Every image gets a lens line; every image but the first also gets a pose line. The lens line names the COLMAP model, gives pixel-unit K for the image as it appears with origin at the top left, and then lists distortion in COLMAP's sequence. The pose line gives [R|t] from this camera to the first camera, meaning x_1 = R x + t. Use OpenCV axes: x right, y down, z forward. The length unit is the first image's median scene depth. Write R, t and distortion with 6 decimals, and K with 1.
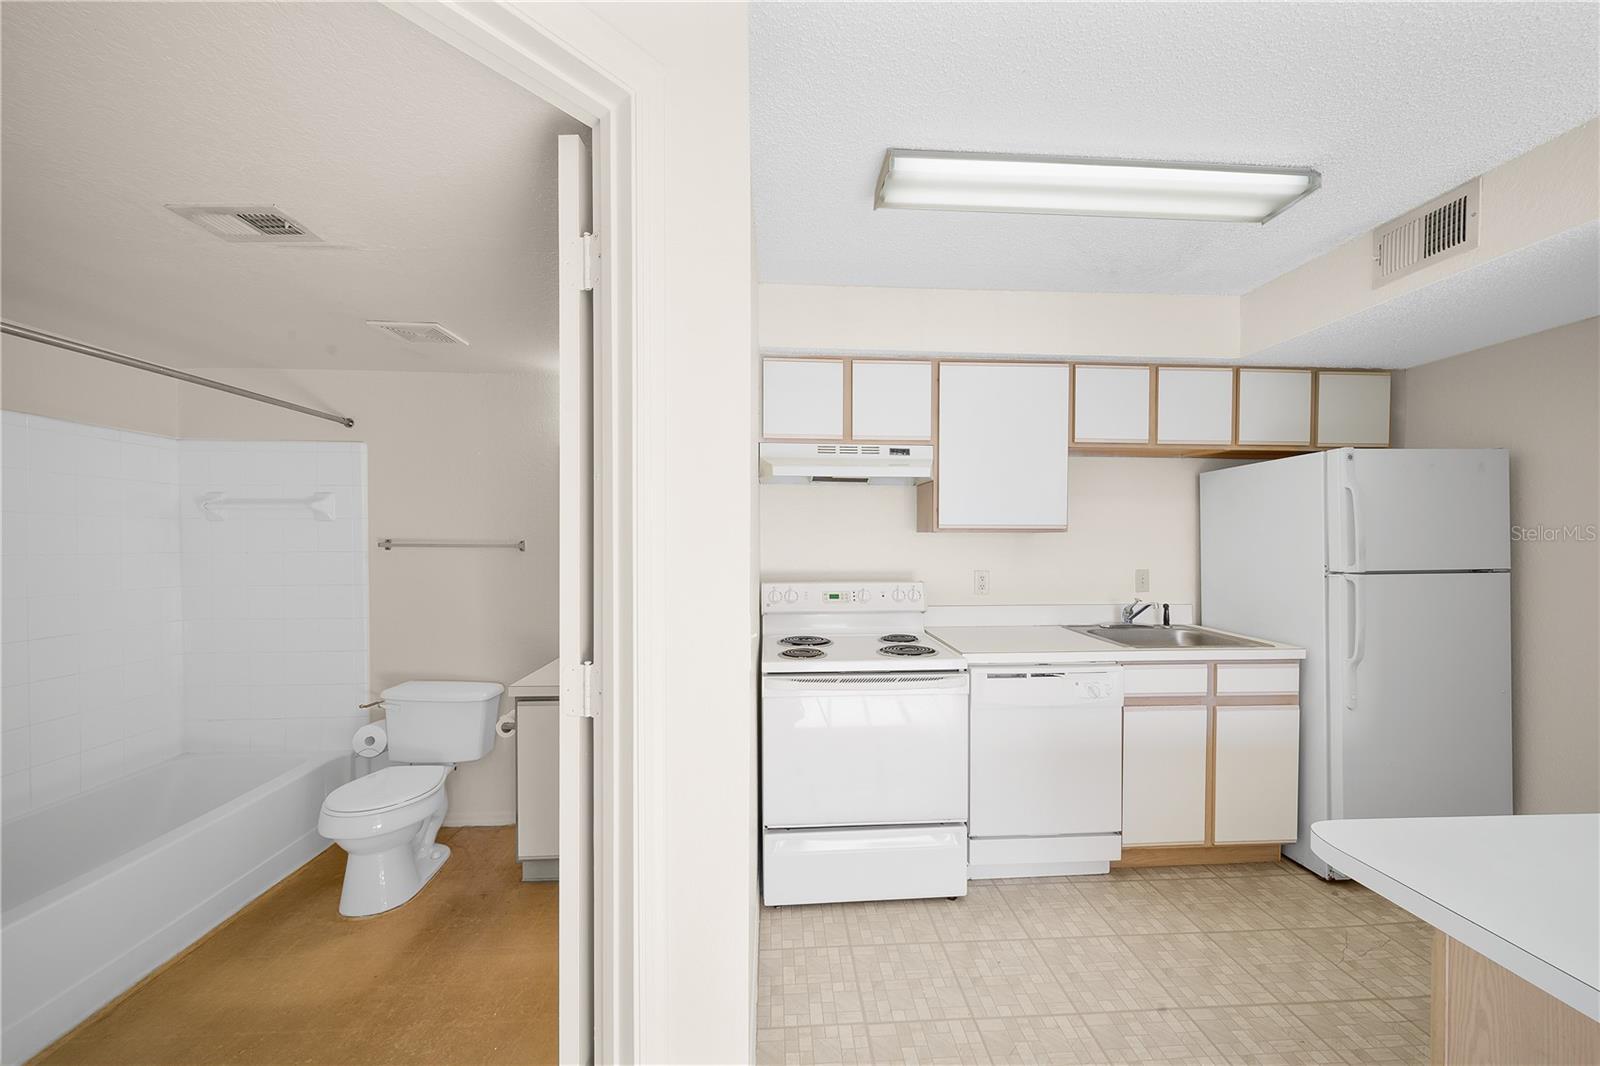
lens RADIAL K [[582.6, 0, 802.7], [0, 582.6, 544.7], [0, 0, 1]] dist [-0.000414, -0.000167]
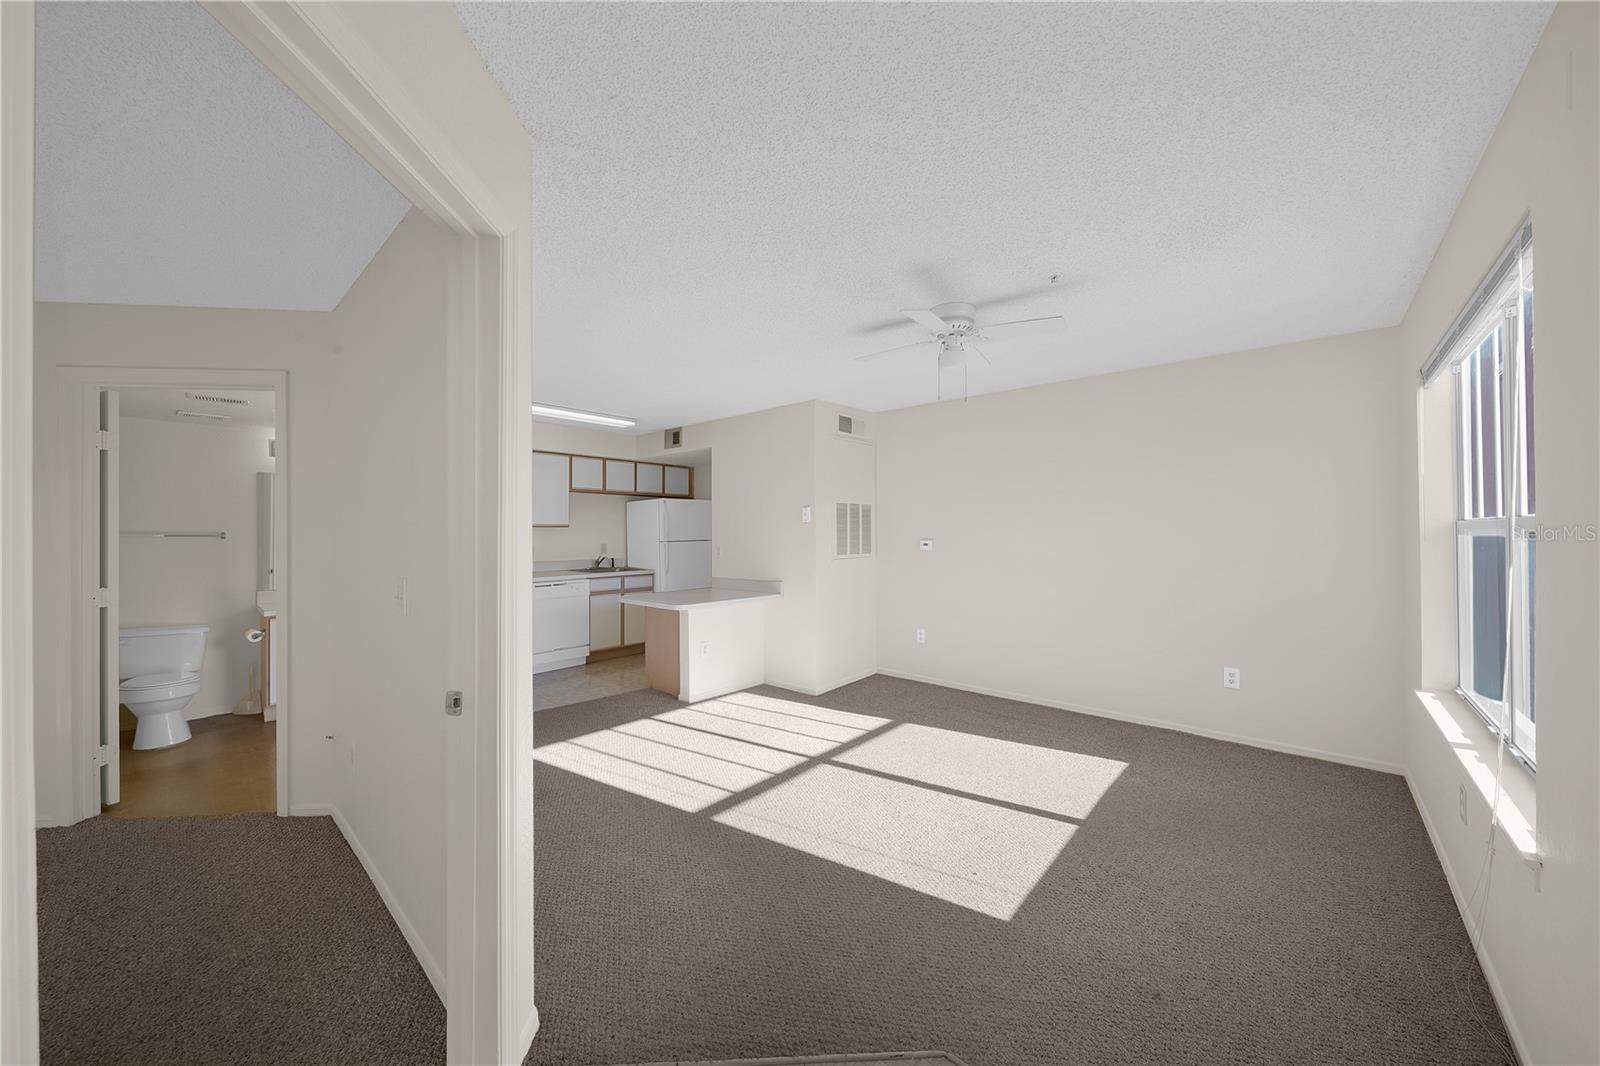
lens RADIAL K [[570.1, 0, 800.8], [0, 570.1, 527.1], [0, 0, 1]] dist [-0.001454, -0.000337]
pose [[0.712187, 0.001383, 0.701988, -0.490917], [0.011765, 0.999834, -0.013906, 0.020202], [-0.701891, 0.018163, 0.712053, -1.288883]]
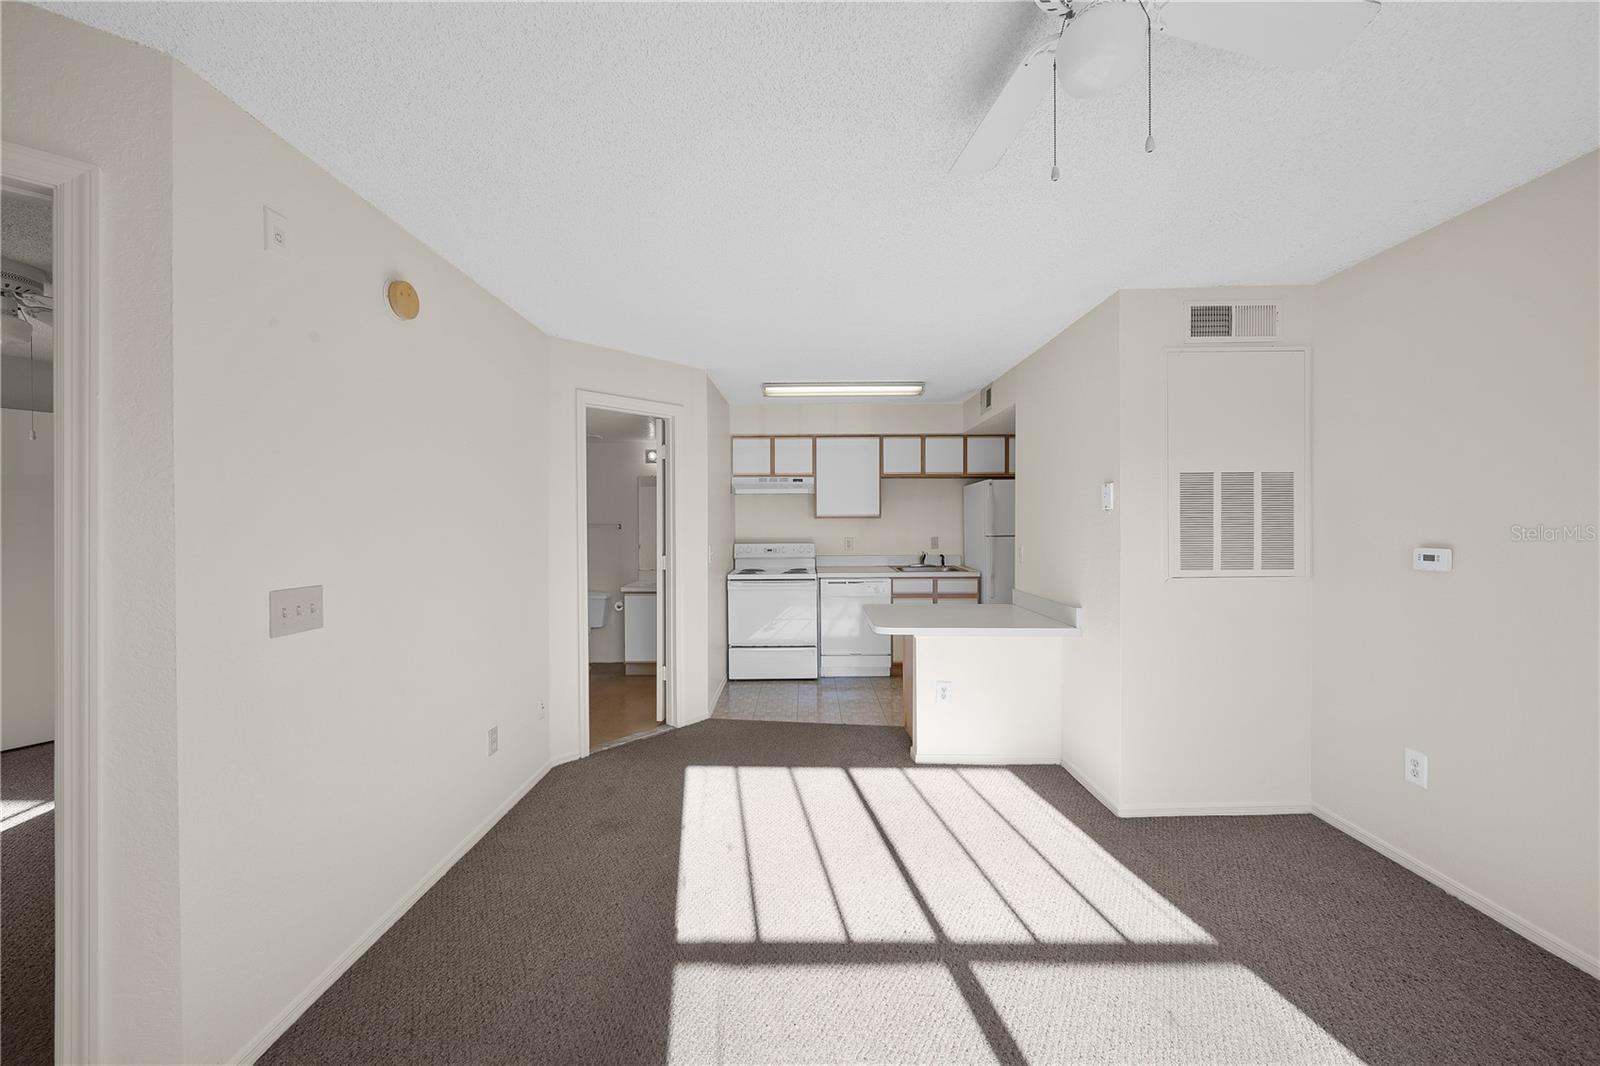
lens RADIAL K [[590.3, 0, 795.7], [0, 590.3, 527.7], [0, 0, 1]] dist [0.000257, 0.000040]
pose [[0.997363, -0.004995, -0.072397, 0.313317], [0.005064, 0.999987, 0.000778, 0.009025], [0.072393, -0.001142, 0.997376, -1.120836]]
